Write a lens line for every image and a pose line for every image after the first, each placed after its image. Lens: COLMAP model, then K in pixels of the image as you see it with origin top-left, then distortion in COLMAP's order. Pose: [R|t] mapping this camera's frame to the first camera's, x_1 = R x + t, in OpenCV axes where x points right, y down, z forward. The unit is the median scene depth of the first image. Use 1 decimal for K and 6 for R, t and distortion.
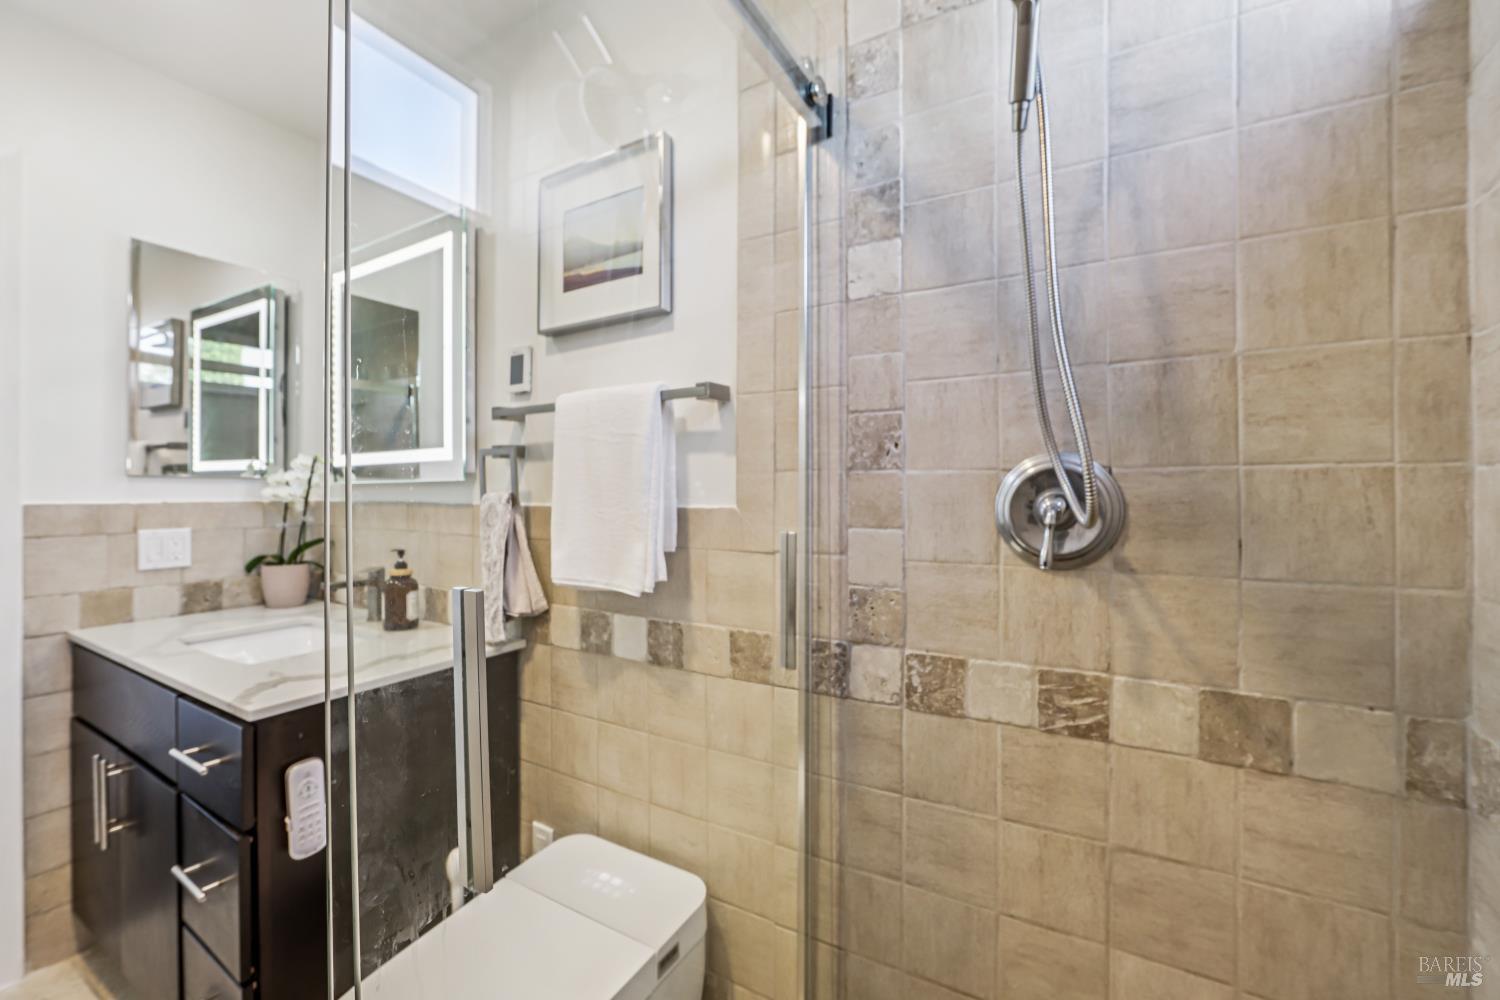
lens RADIAL K [[594.0, 0, 750.0], [0, 594.0, 500.0], [0, 0, 1]] dist [-0.026587, 0.005006]
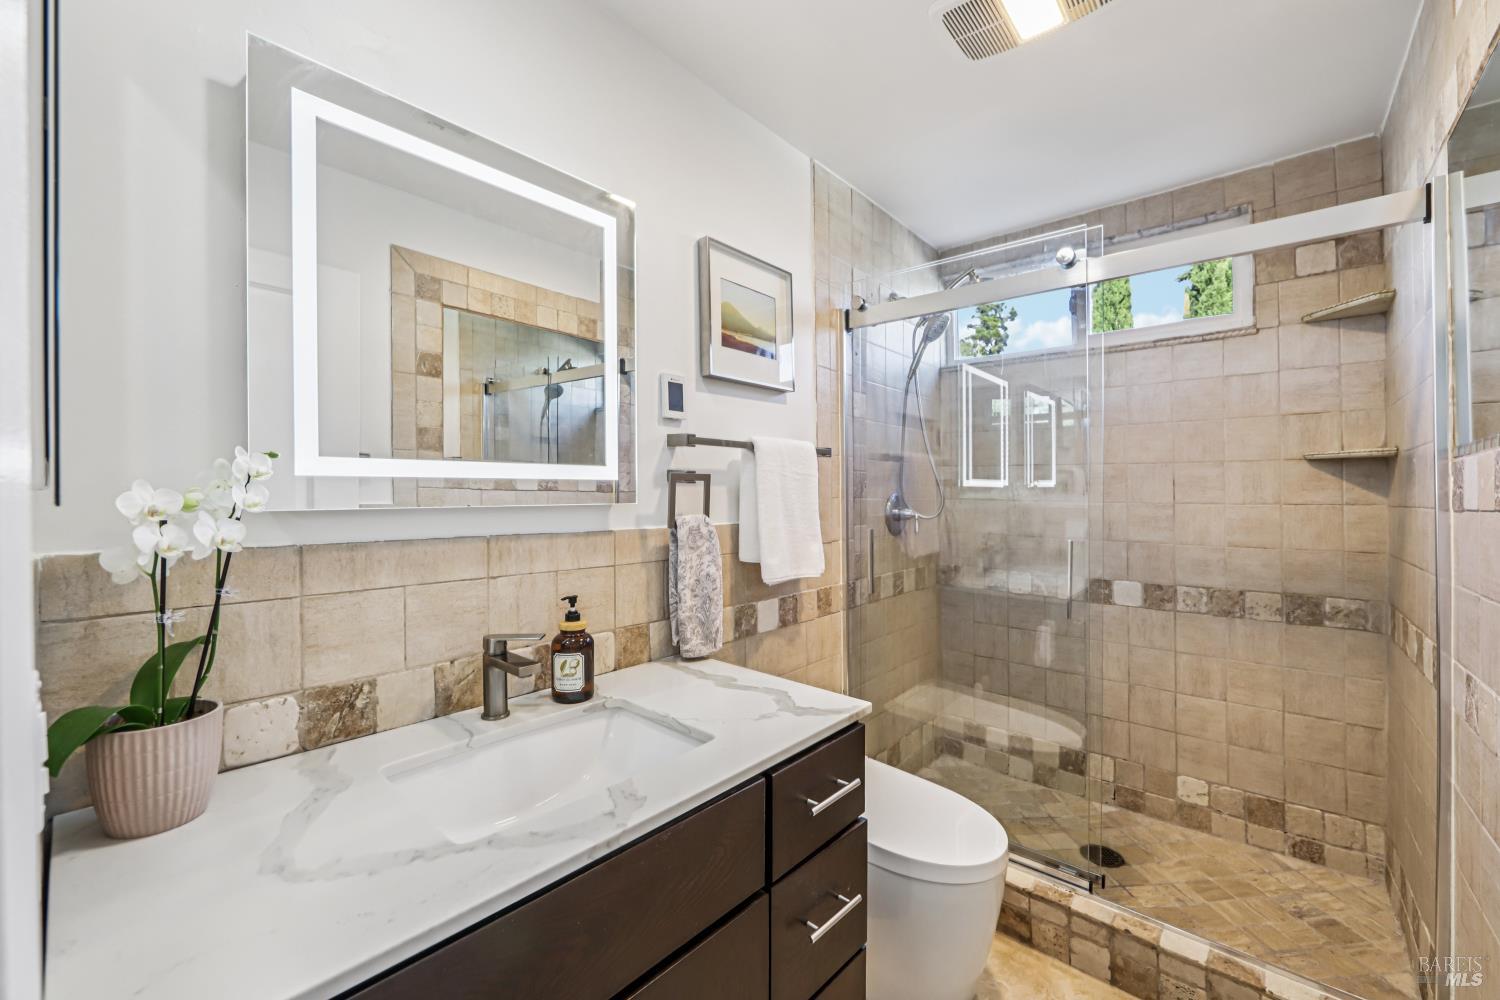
lens RADIAL K [[600.6, 0, 764.8], [0, 600.6, 494.4], [0, 0, 1]] dist [-0.016246, 0.005466]
pose [[0.186687, -0.005585, 0.982404, -1.782911], [0.004966, 0.999976, 0.004742, -0.068177], [-0.982407, 0.003994, 0.186710, 0.826179]]
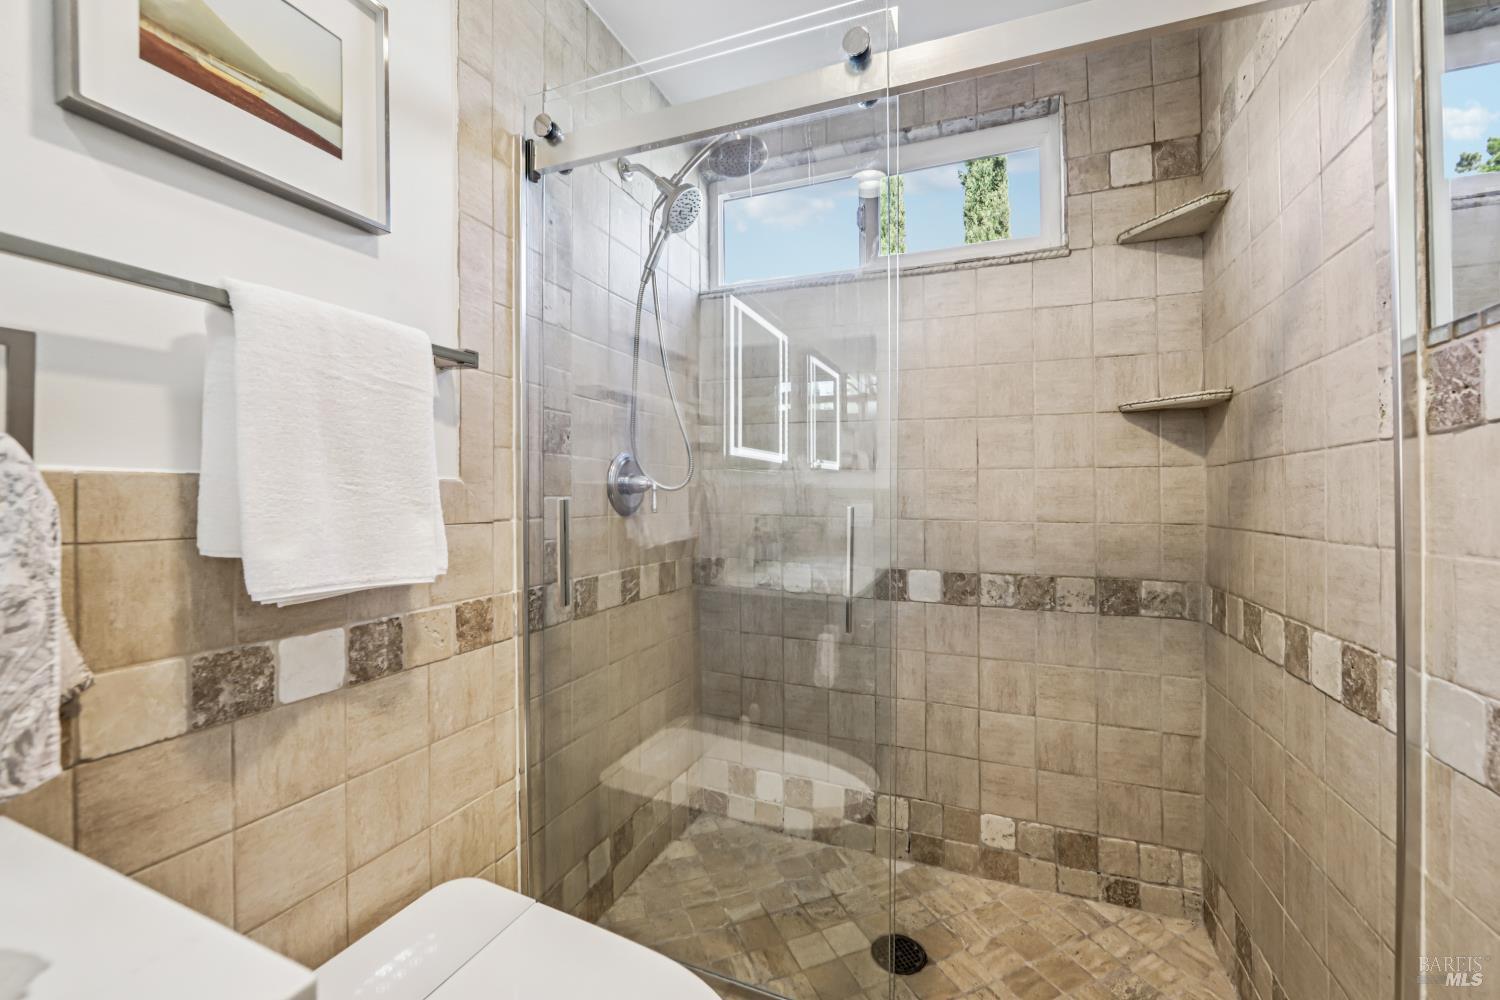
lens RADIAL K [[600.6, 0, 764.8], [0, 600.6, 494.4], [0, 0, 1]] dist [-0.016246, 0.005466]
pose [[-0.139638, -0.004534, 0.990192, -1.080794], [0.000907, 0.999989, 0.004706, 0.032720], [-0.990202, 0.001555, -0.139632, 0.637154]]
